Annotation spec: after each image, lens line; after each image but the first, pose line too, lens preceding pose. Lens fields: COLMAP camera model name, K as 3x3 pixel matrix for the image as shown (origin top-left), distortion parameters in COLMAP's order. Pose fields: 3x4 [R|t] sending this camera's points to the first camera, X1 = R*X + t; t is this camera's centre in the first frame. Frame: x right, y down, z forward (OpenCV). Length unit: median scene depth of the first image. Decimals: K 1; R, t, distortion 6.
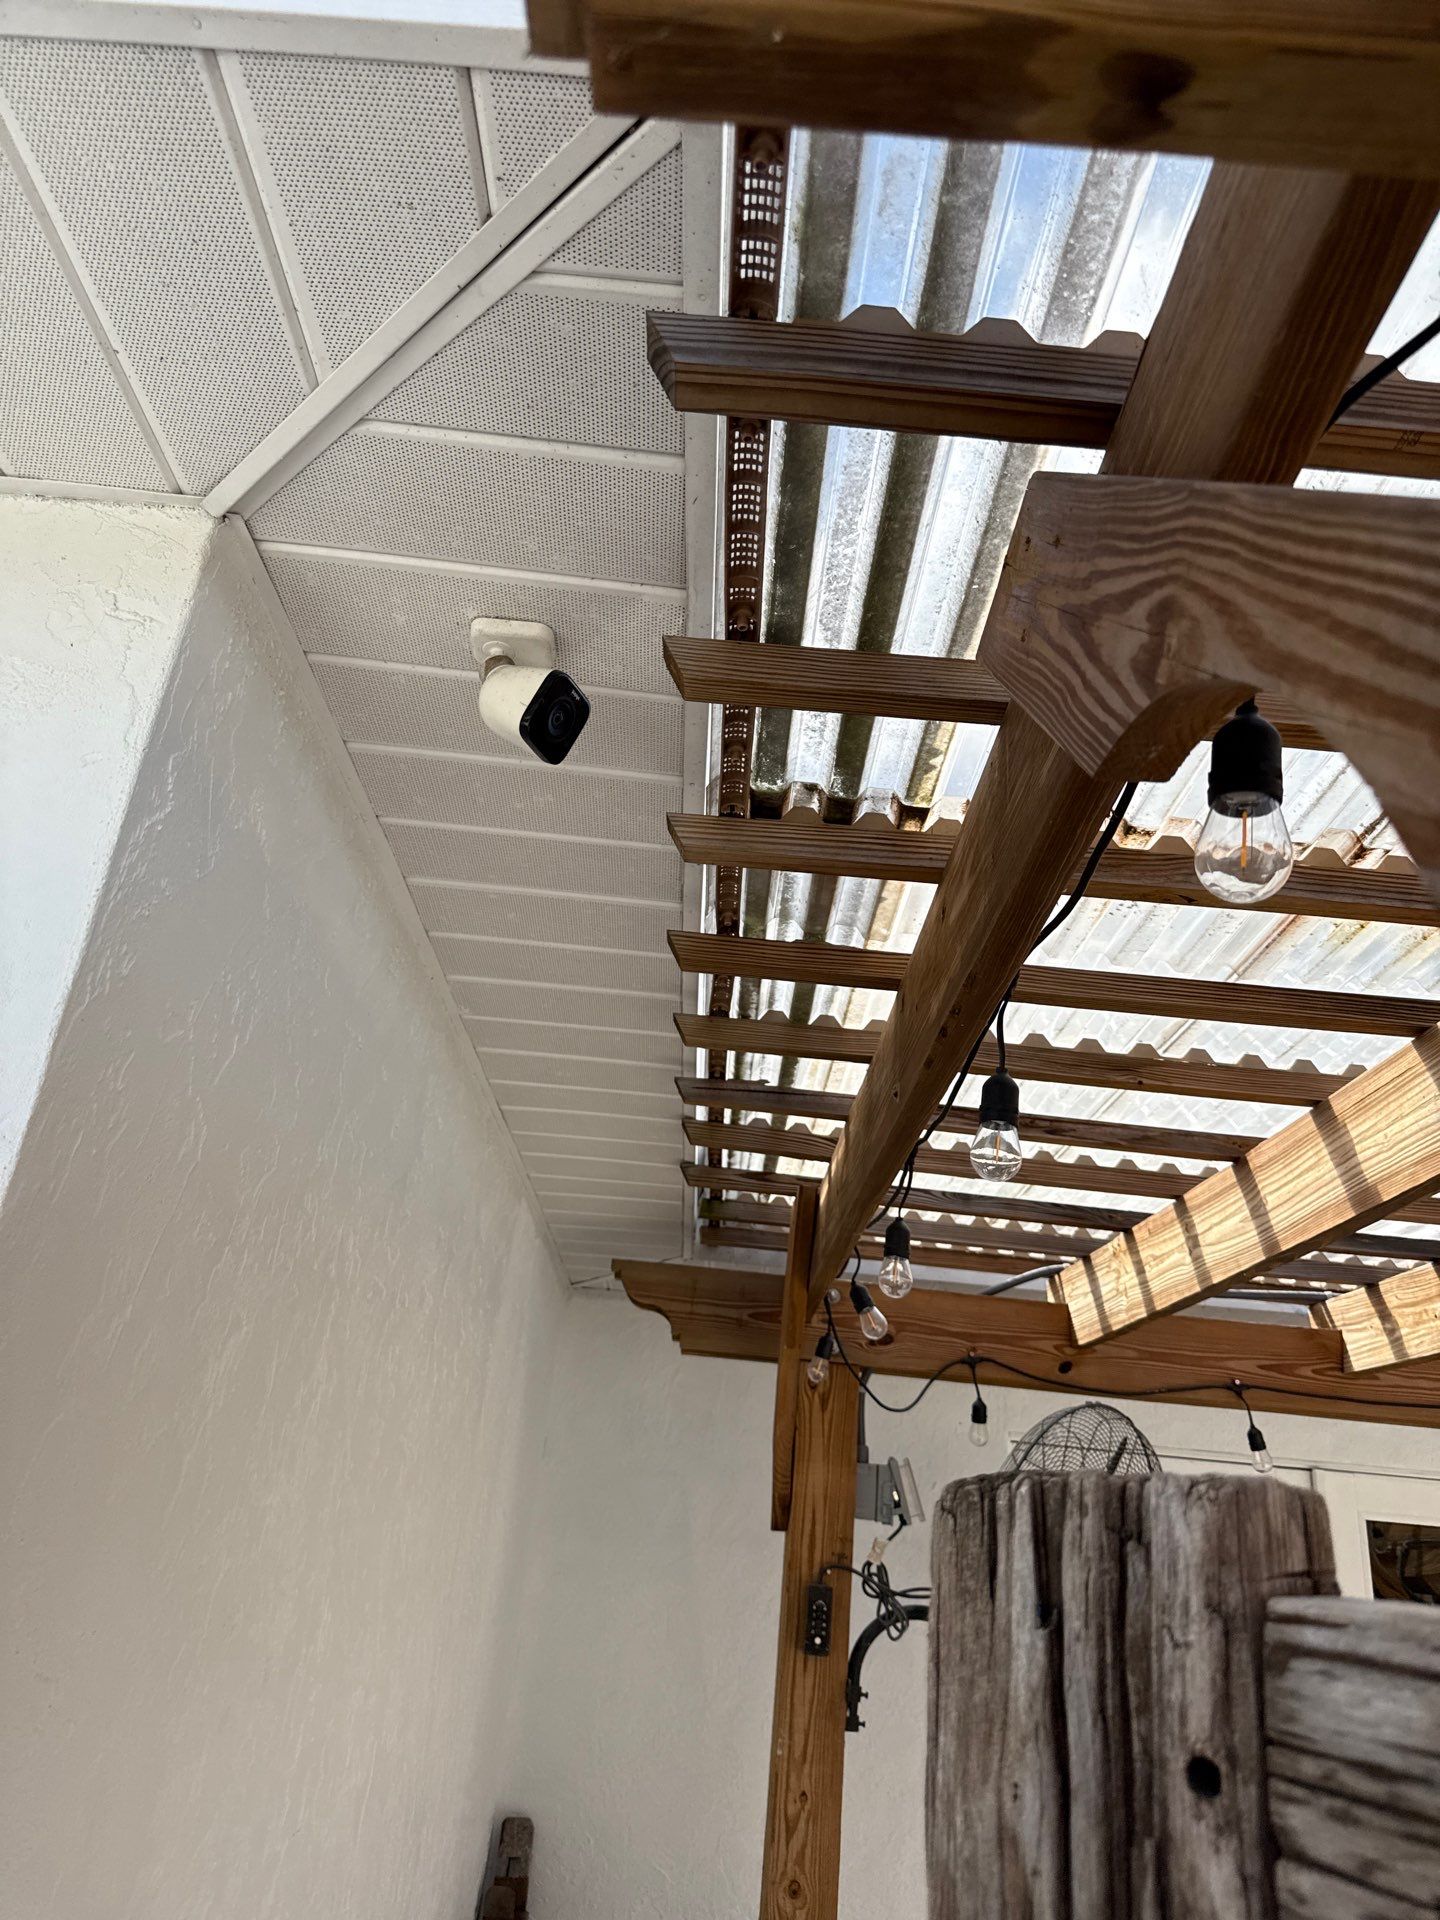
lens RADIAL K [[1360.8, 0, 706.4], [0, 1360.8, 958.8], [0, 0, 1]] dist [0.103875, -0.225831]
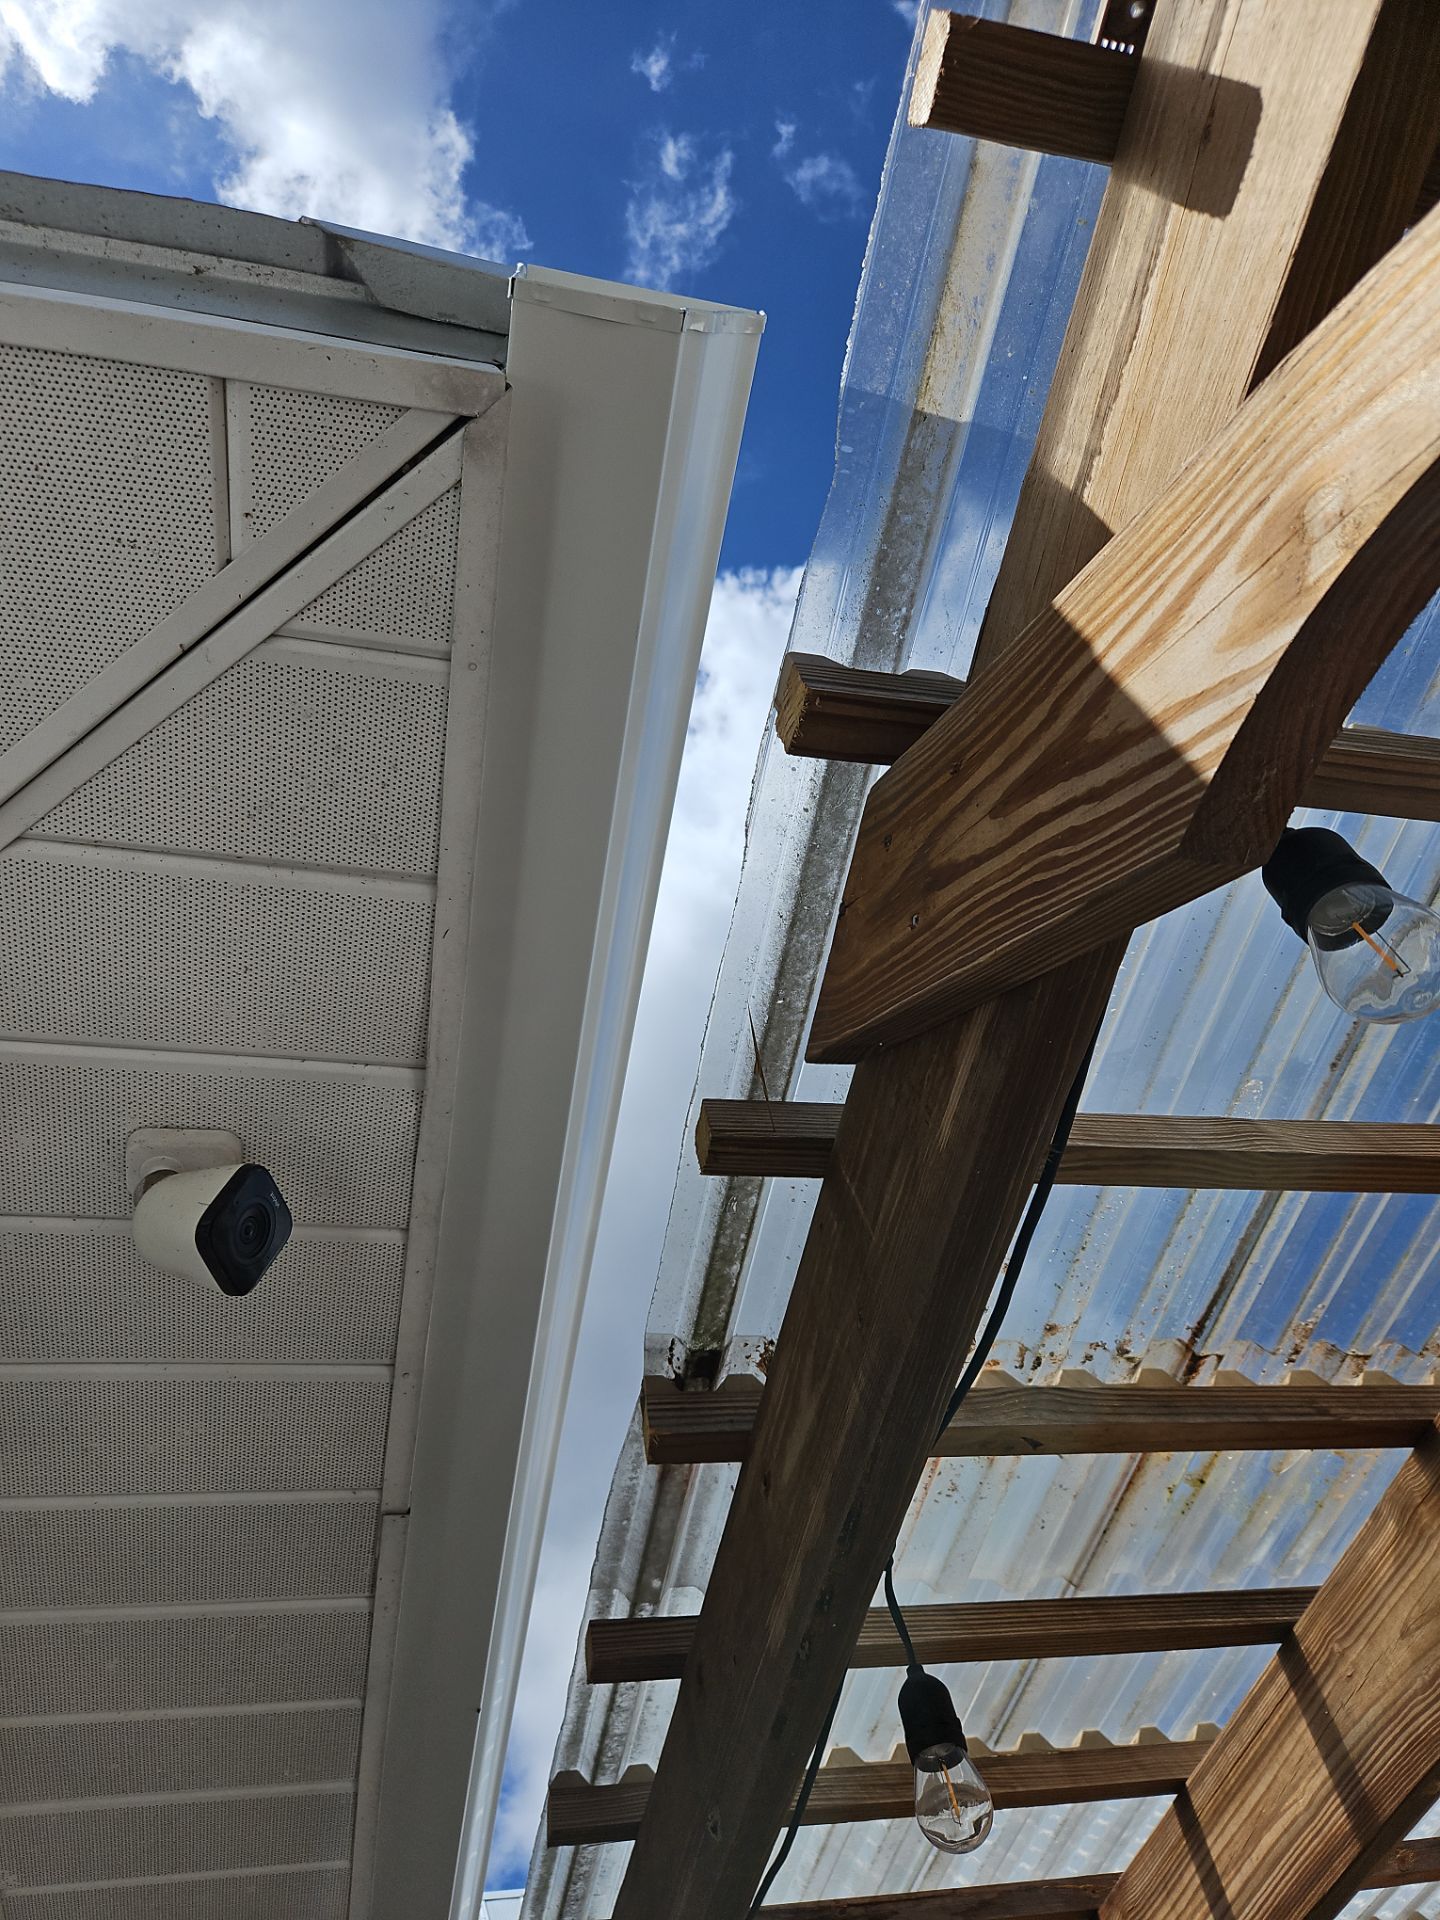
lens RADIAL K [[1308.7, 0, 702.4], [0, 1308.7, 961.2], [0, 0, 1]] dist [0.068984, -0.075082]
pose [[0.955792, 0.004635, 0.294006, -0.037214], [0.163237, 0.823284, -0.543651, 0.058637], [-0.244570, 0.567610, 0.786132, 0.128554]]
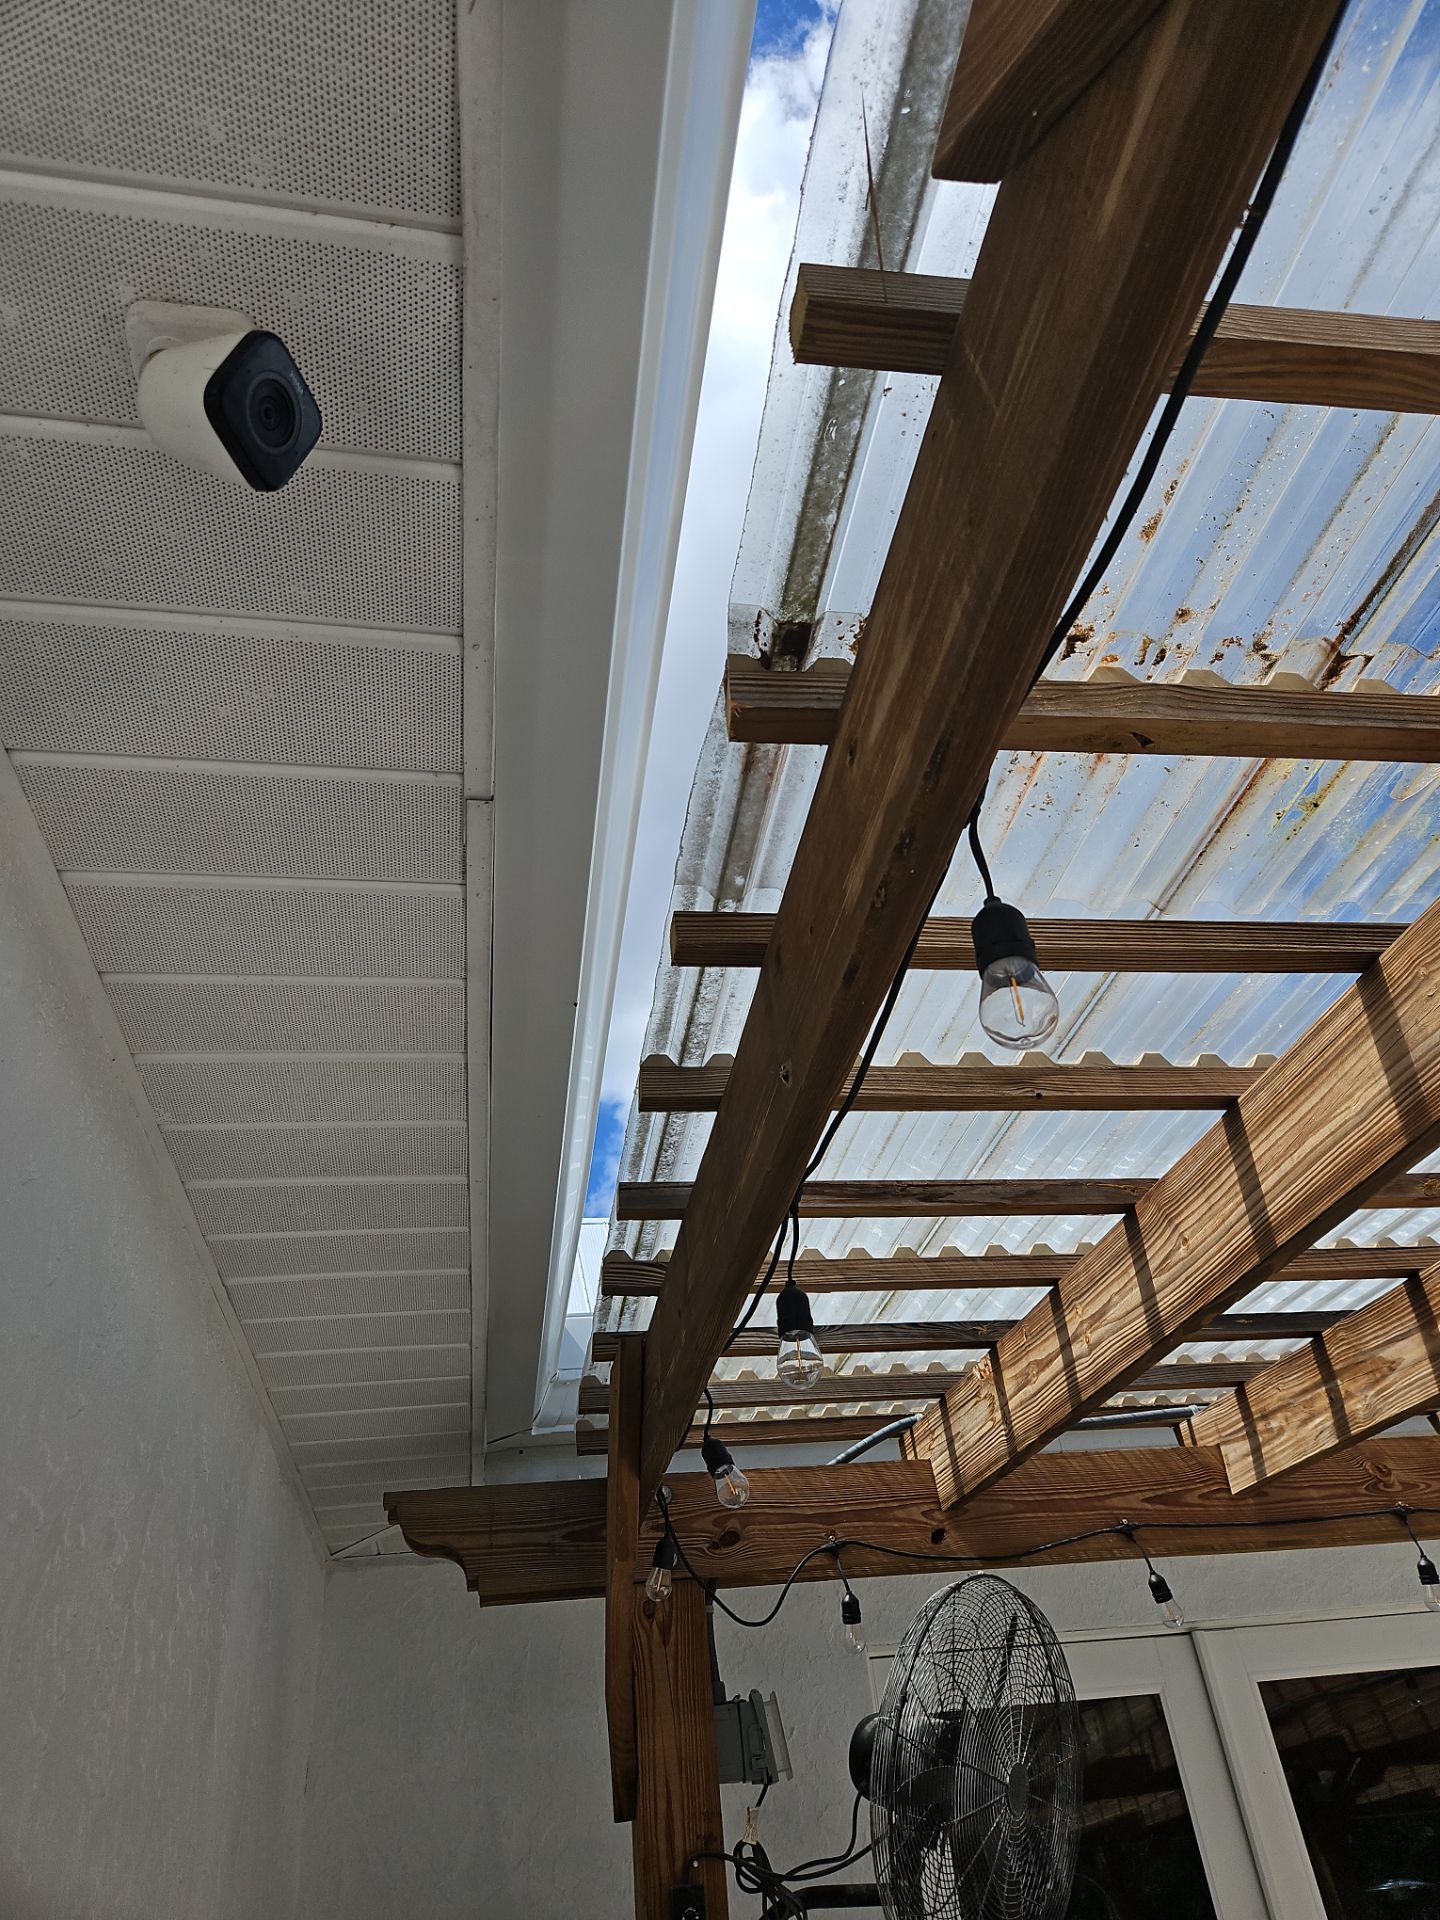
lens RADIAL K [[1301.3, 0, 725.7], [0, 1301.3, 955.4], [0, 0, 1]] dist [0.065963, -0.053267]
pose [[0.973958, -0.068374, 0.216173, -0.022506], [0.110623, 0.975562, -0.189844, 0.093815], [-0.197910, 0.208814, 0.957720, 0.182085]]
